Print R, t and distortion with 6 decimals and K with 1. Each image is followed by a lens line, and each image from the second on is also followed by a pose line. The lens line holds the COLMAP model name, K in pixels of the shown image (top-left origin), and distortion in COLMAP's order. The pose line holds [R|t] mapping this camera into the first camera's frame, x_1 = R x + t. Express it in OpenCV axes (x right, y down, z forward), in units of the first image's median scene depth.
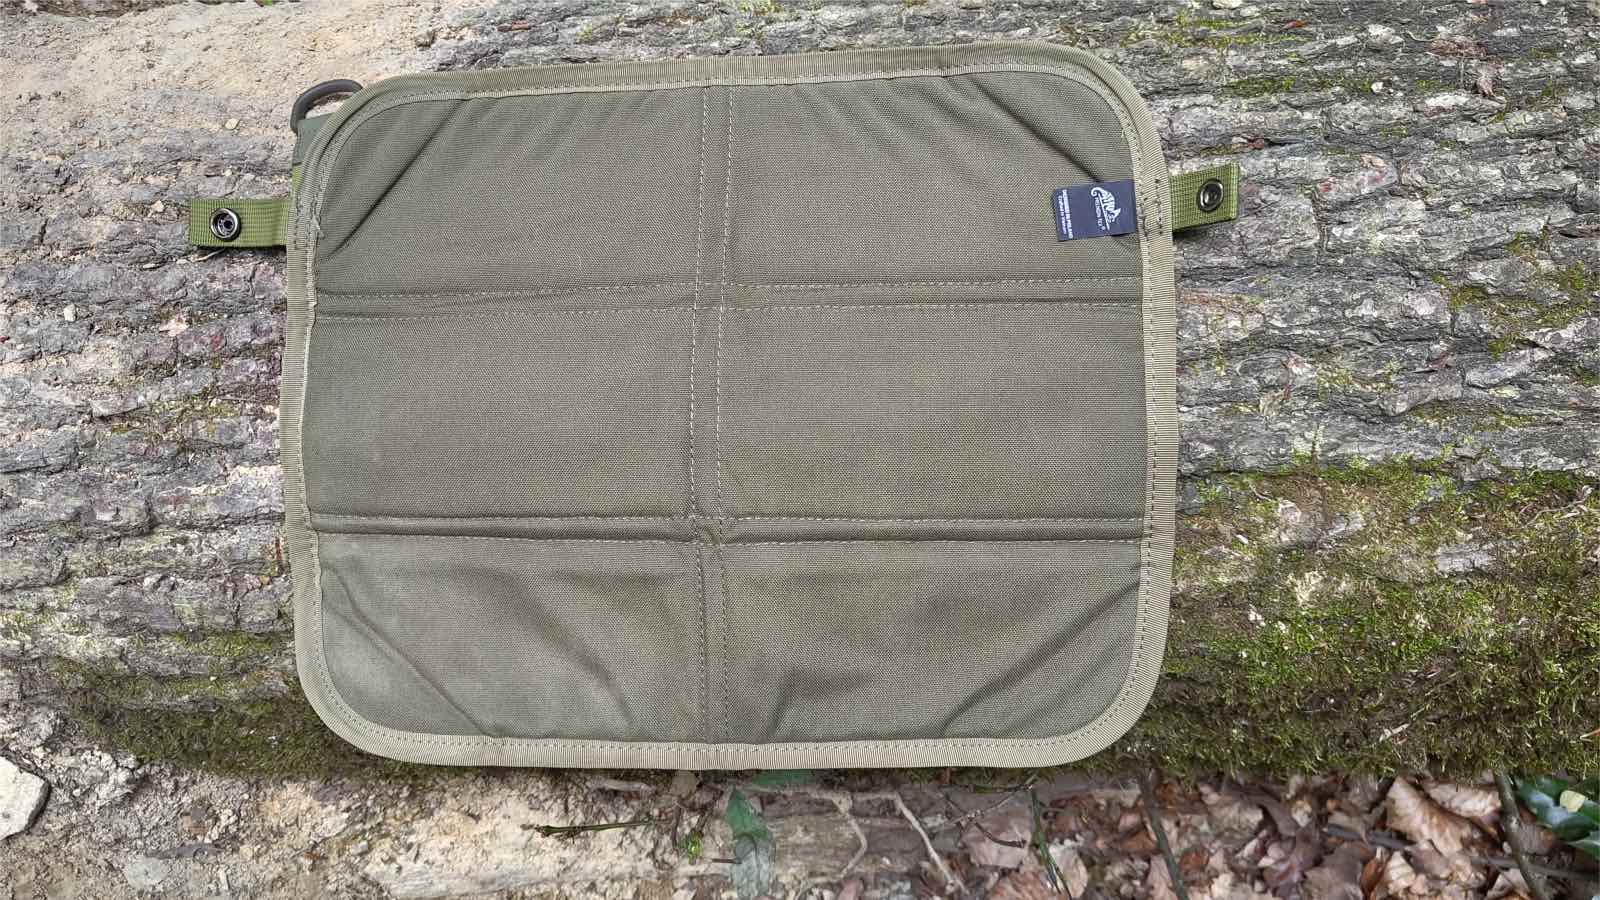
lens RADIAL K [[1116.2, 0, 807.2], [0, 1116.2, 465.7], [0, 0, 1]] dist [-0.003968, 0.007308]
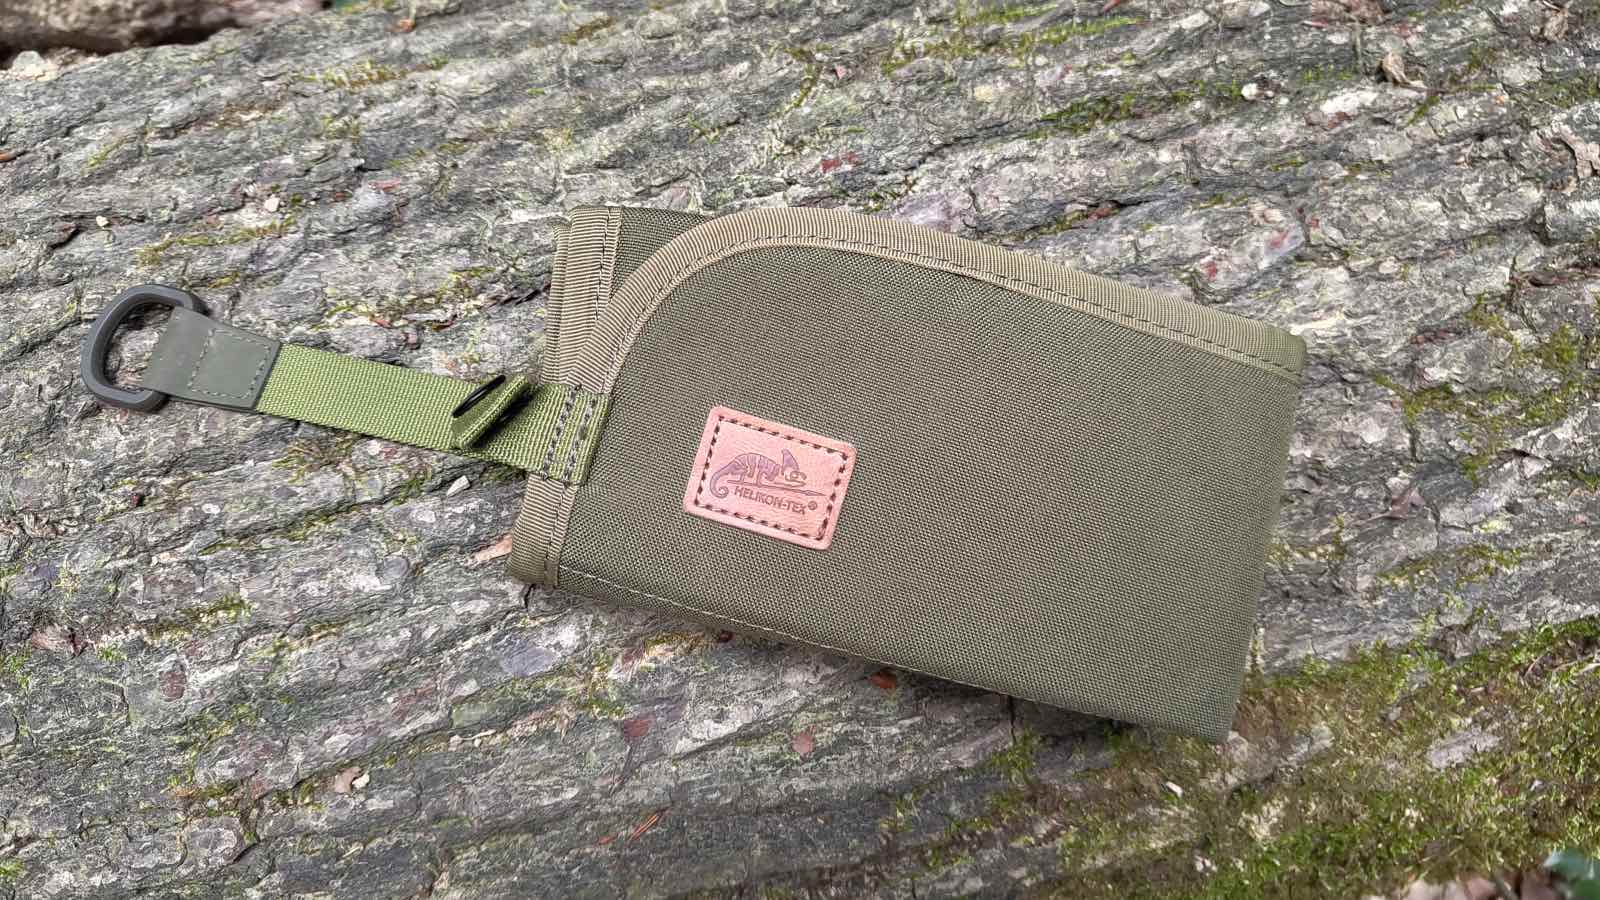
lens RADIAL K [[1137.6, 0, 800.0], [0, 1137.6, 450.0], [0, 0, 1]] dist [-0.026942, 0.025500]
pose [[0.973733, -0.202226, 0.104638, 0.124468], [0.190260, 0.975094, 0.113981, -0.265729], [-0.125082, -0.091079, 0.987957, 0.332297]]
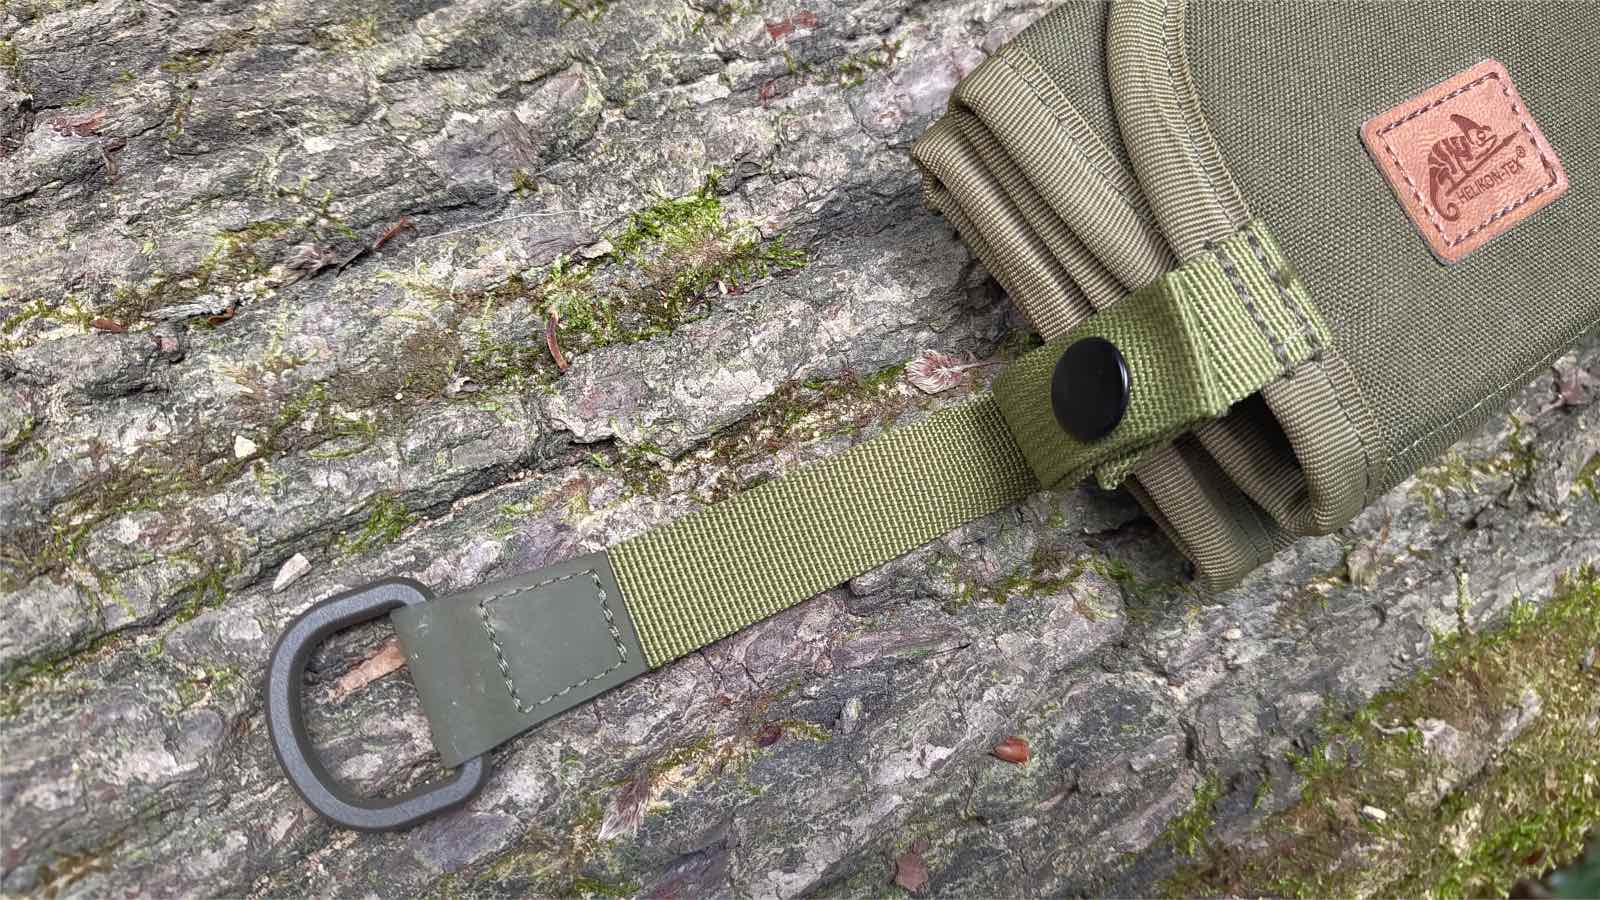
lens RADIAL K [[1169.8, 0, 800.0], [0, 1169.8, 450.0], [0, 0, 1]] dist [-0.073349, 0.073483]
pose [[0.879833, -0.334688, 0.337459, 0.027065], [0.315244, 0.942301, 0.112650, -0.236130], [-0.355691, 0.007269, 0.934575, 0.579303]]
